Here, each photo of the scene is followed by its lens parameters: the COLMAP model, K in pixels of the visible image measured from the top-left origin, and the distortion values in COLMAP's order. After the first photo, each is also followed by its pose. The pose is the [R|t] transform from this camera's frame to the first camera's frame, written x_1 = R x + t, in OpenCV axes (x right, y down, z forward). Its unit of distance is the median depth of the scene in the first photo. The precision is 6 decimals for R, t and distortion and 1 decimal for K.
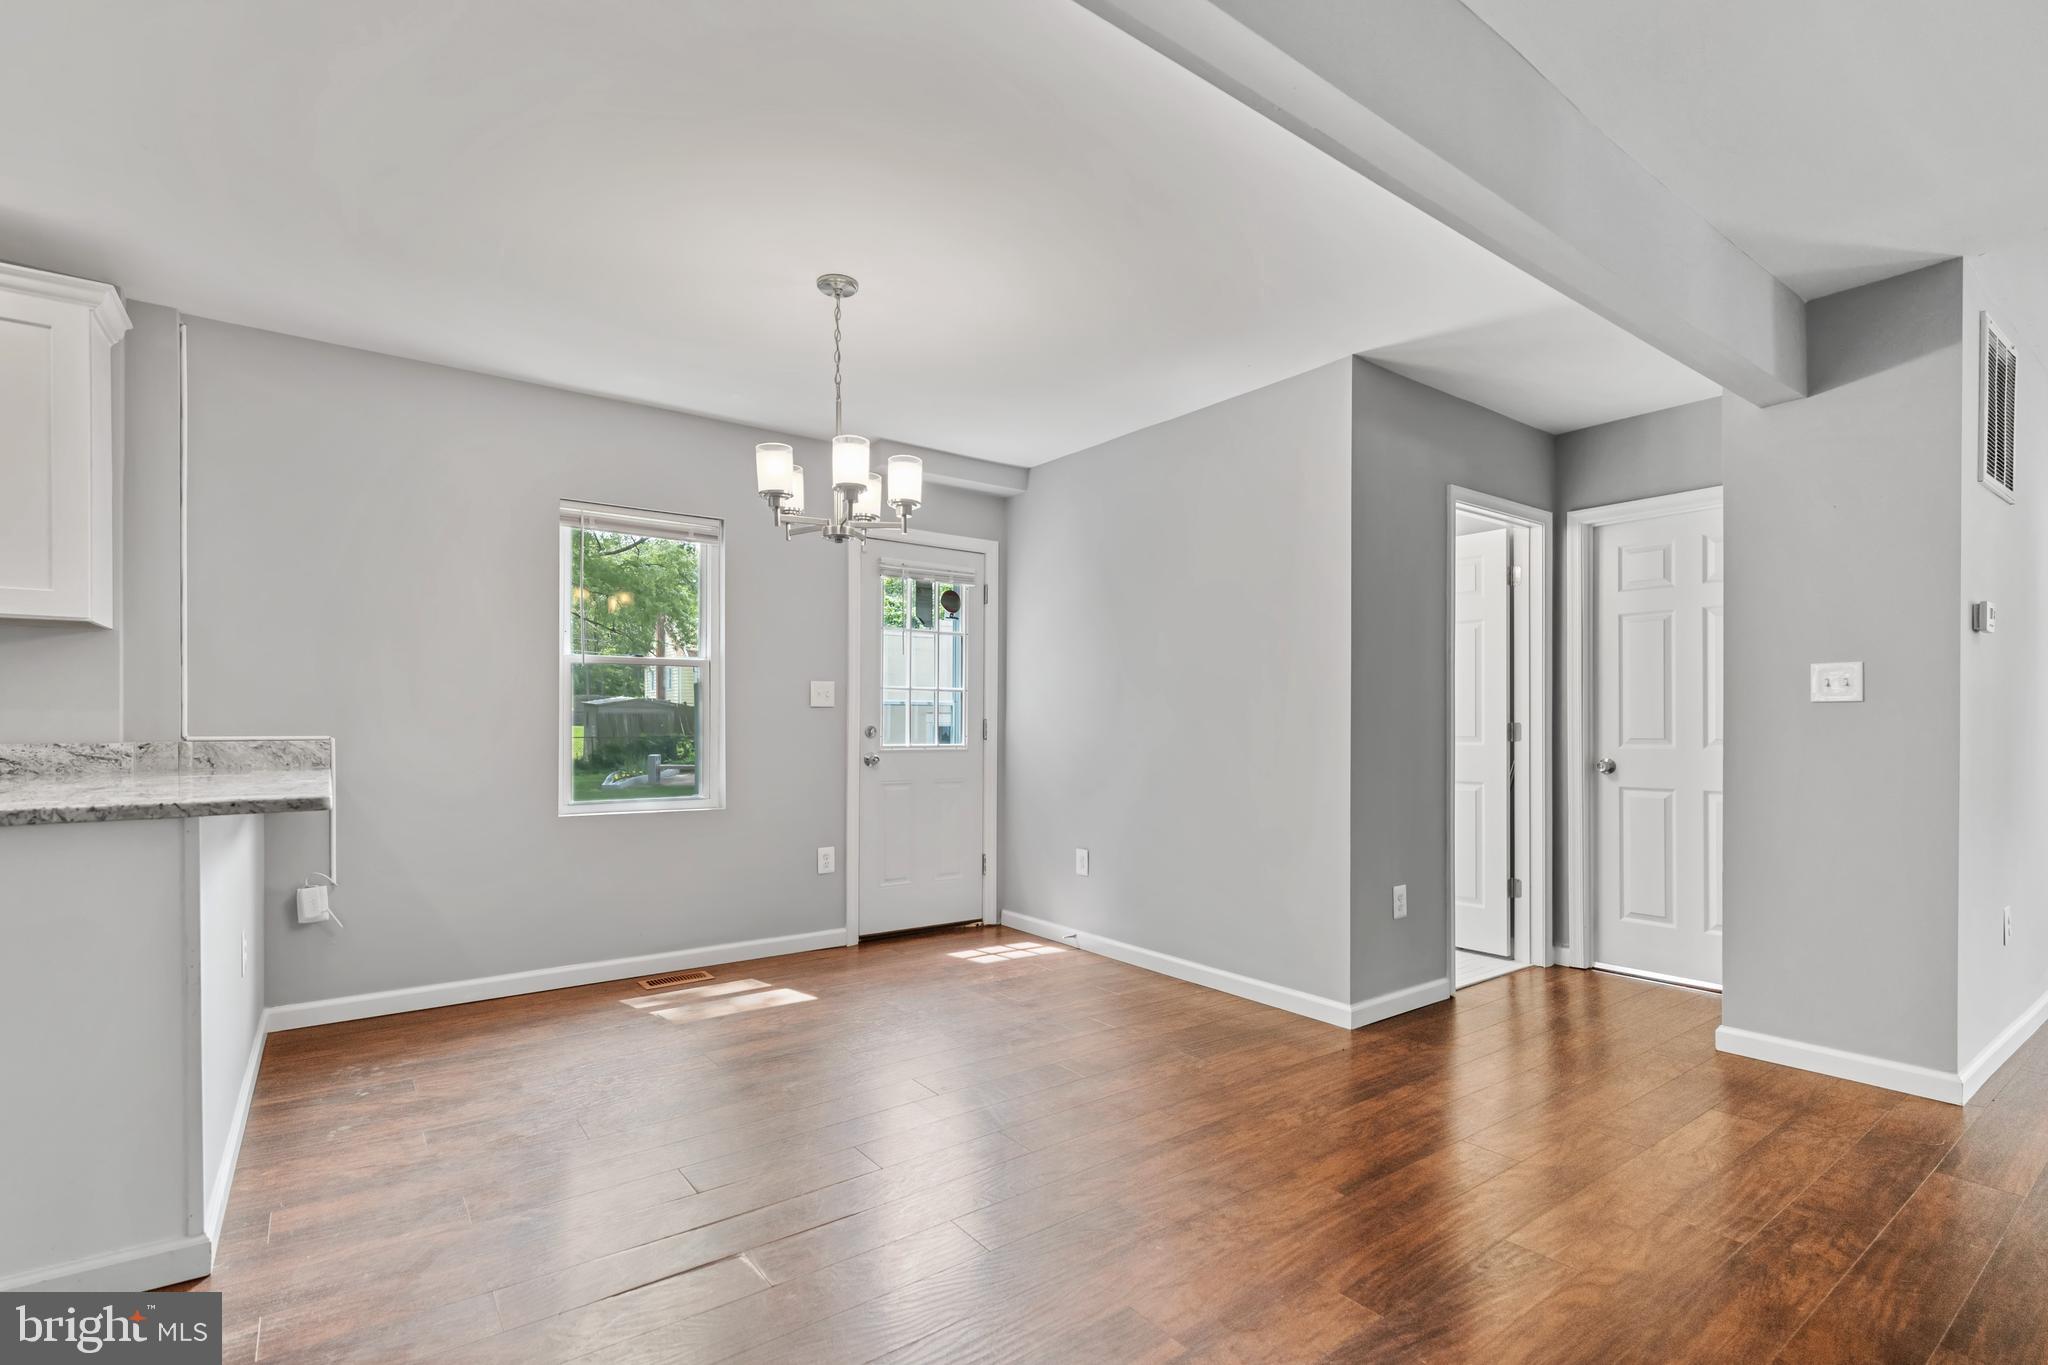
lens RADIAL K [[942.6, 0, 1022.0], [0, 942.6, 722.2], [0, 0, 1]] dist [0.001885, 0.000910]
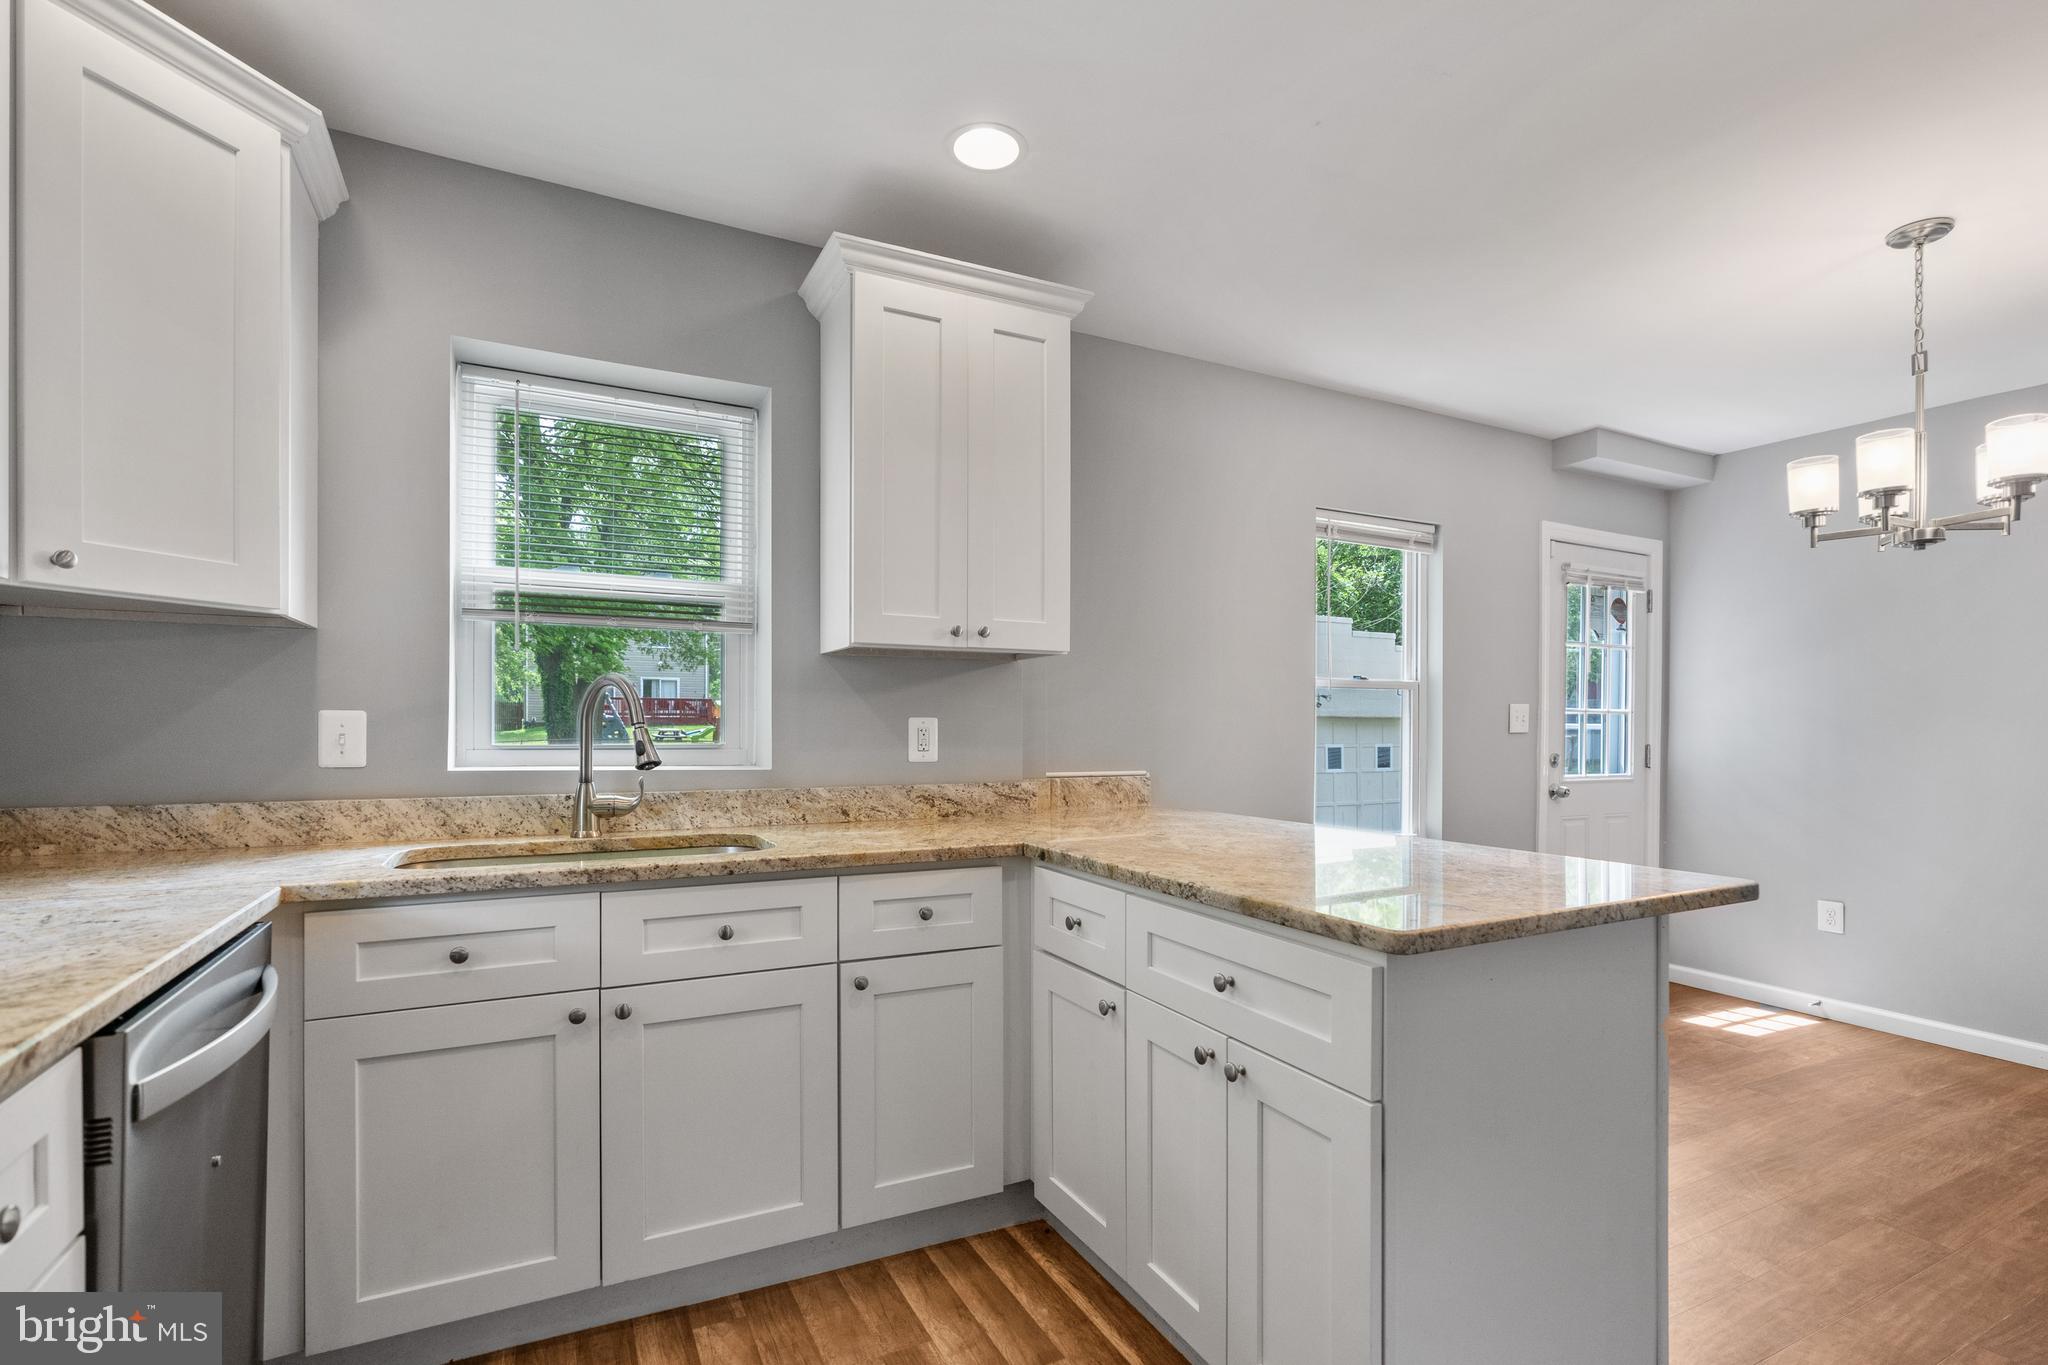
lens RADIAL K [[951.1, 0, 1013.8], [0, 951.1, 723.4], [0, 0, 1]] dist [-0.011658, 0.000233]
pose [[0.984537, 0.002430, -0.175157, -0.554249], [-0.002620, 0.999996, -0.000855, -0.024593], [0.175155, 0.001300, 0.984540, 0.042118]]
